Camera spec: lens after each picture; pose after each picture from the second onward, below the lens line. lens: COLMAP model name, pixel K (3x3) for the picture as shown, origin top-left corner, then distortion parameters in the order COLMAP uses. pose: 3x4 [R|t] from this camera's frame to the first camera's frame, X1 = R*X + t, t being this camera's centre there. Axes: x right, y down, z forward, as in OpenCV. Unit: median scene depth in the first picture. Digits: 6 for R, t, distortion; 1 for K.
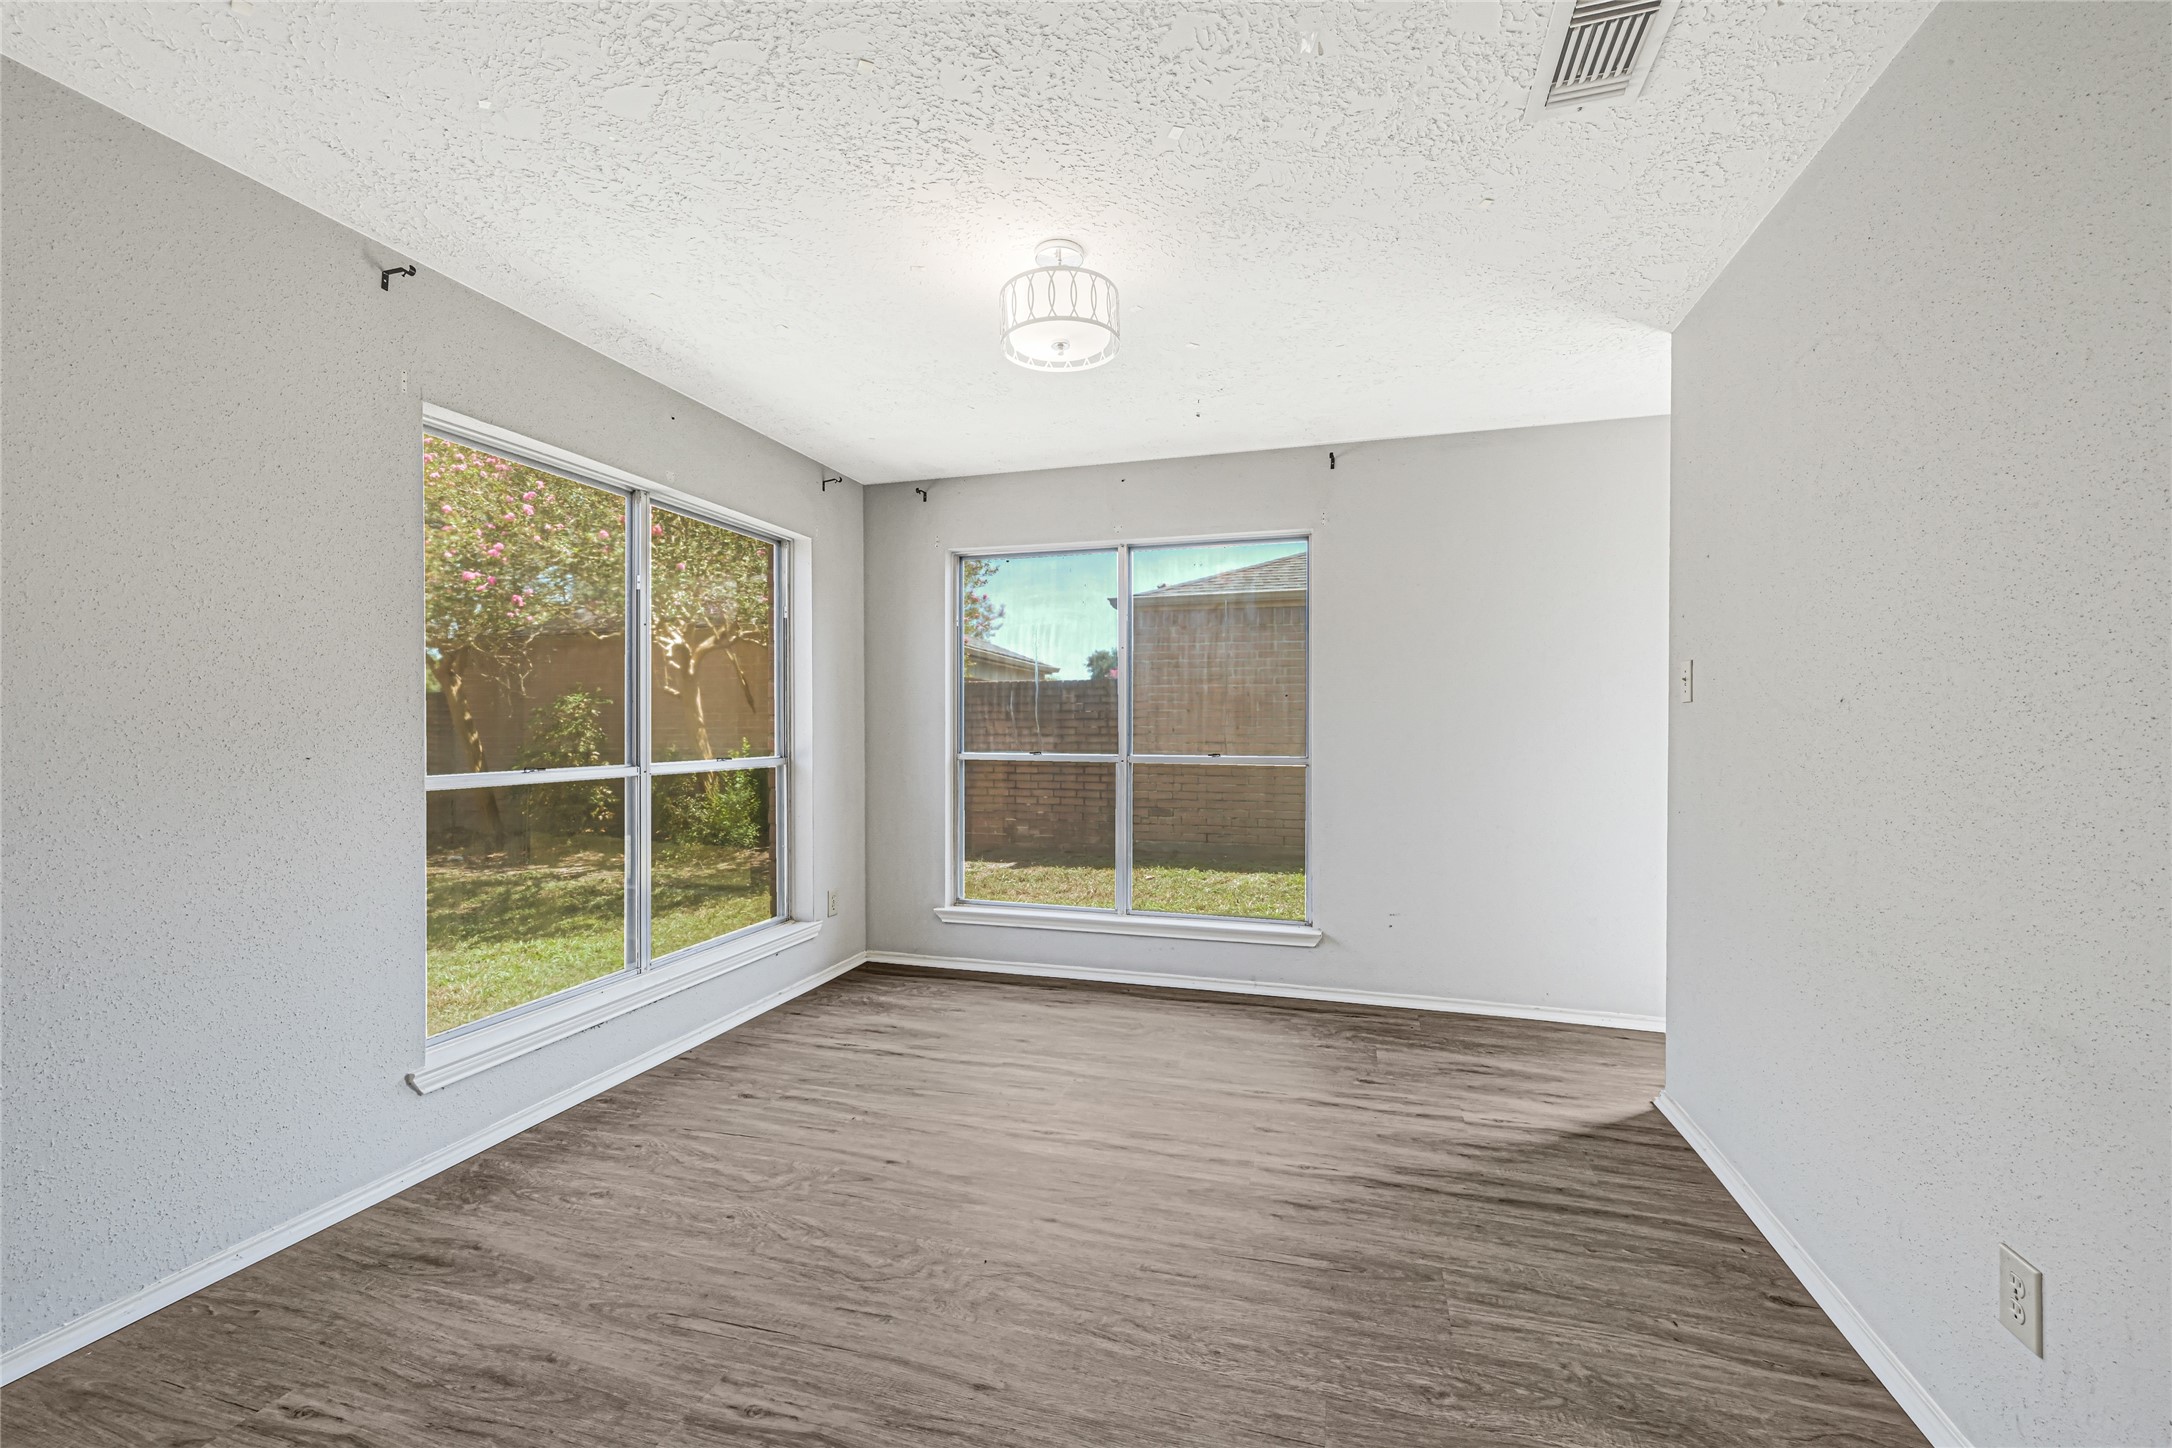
lens RADIAL K [[885.2, 0, 1086.8], [0, 885.2, 727.6], [0, 0, 1]] dist [-0.000307, 0.000708]
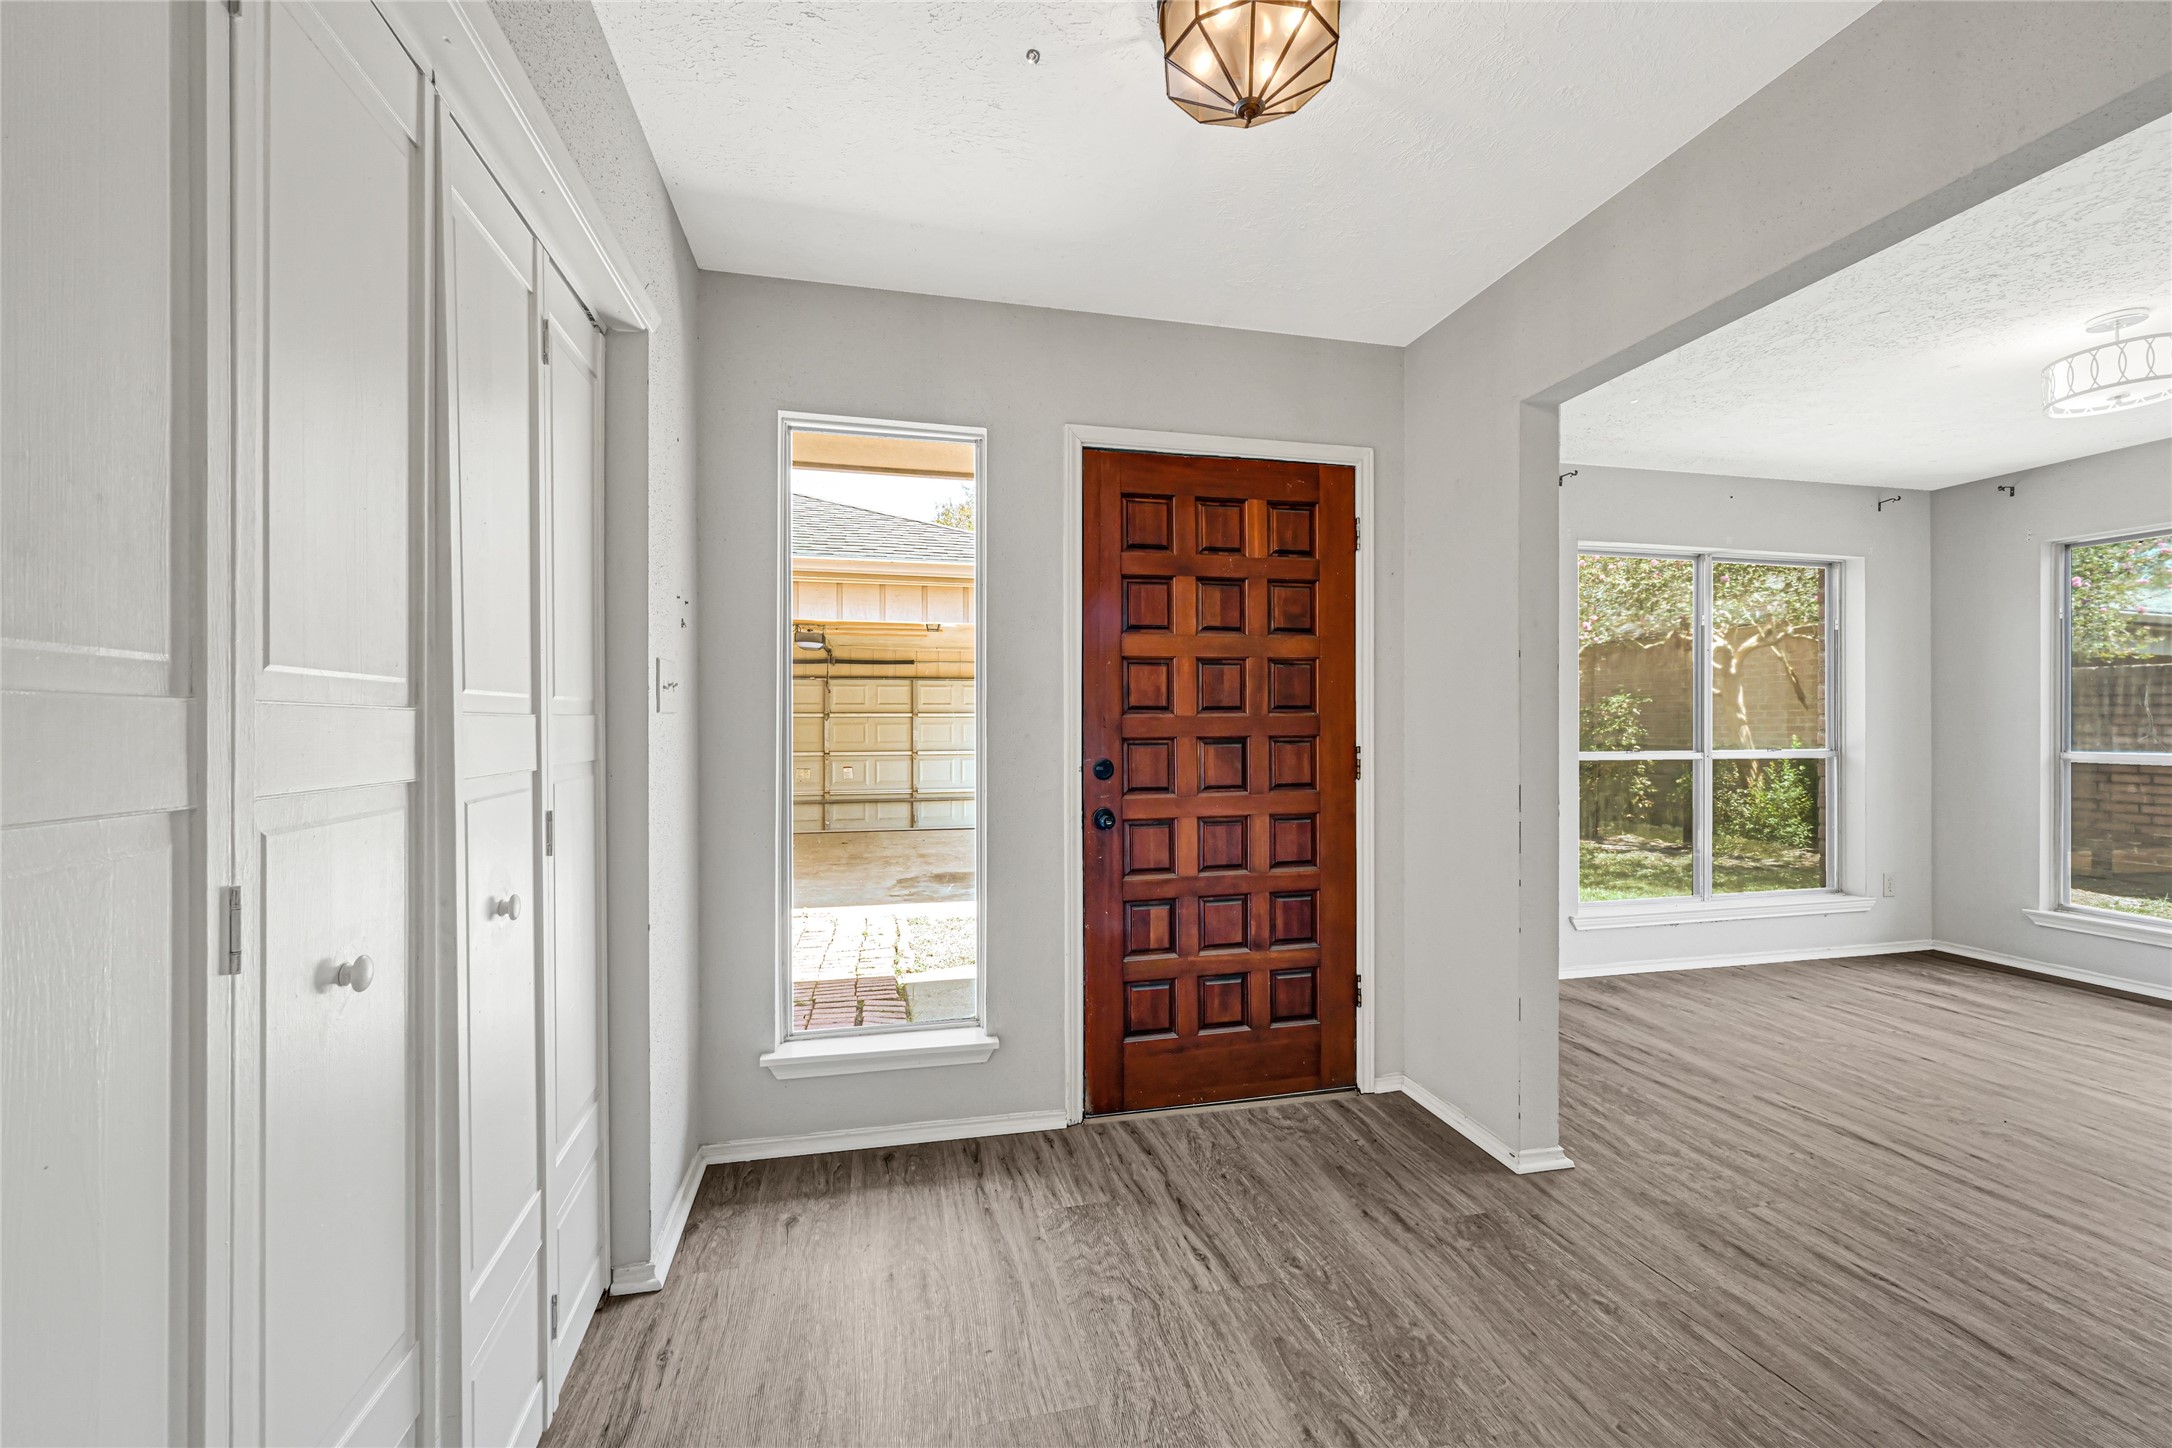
lens RADIAL K [[885.2, 0, 1089.4], [0, 885.2, 727.1], [0, 0, 1]] dist [-0.000307, 0.000708]
pose [[0.504711, 0.003372, -0.863282, 0.148941], [-0.001224, 0.999994, 0.003190, 0.000515], [0.863288, -0.000553, 0.504712, -0.382233]]
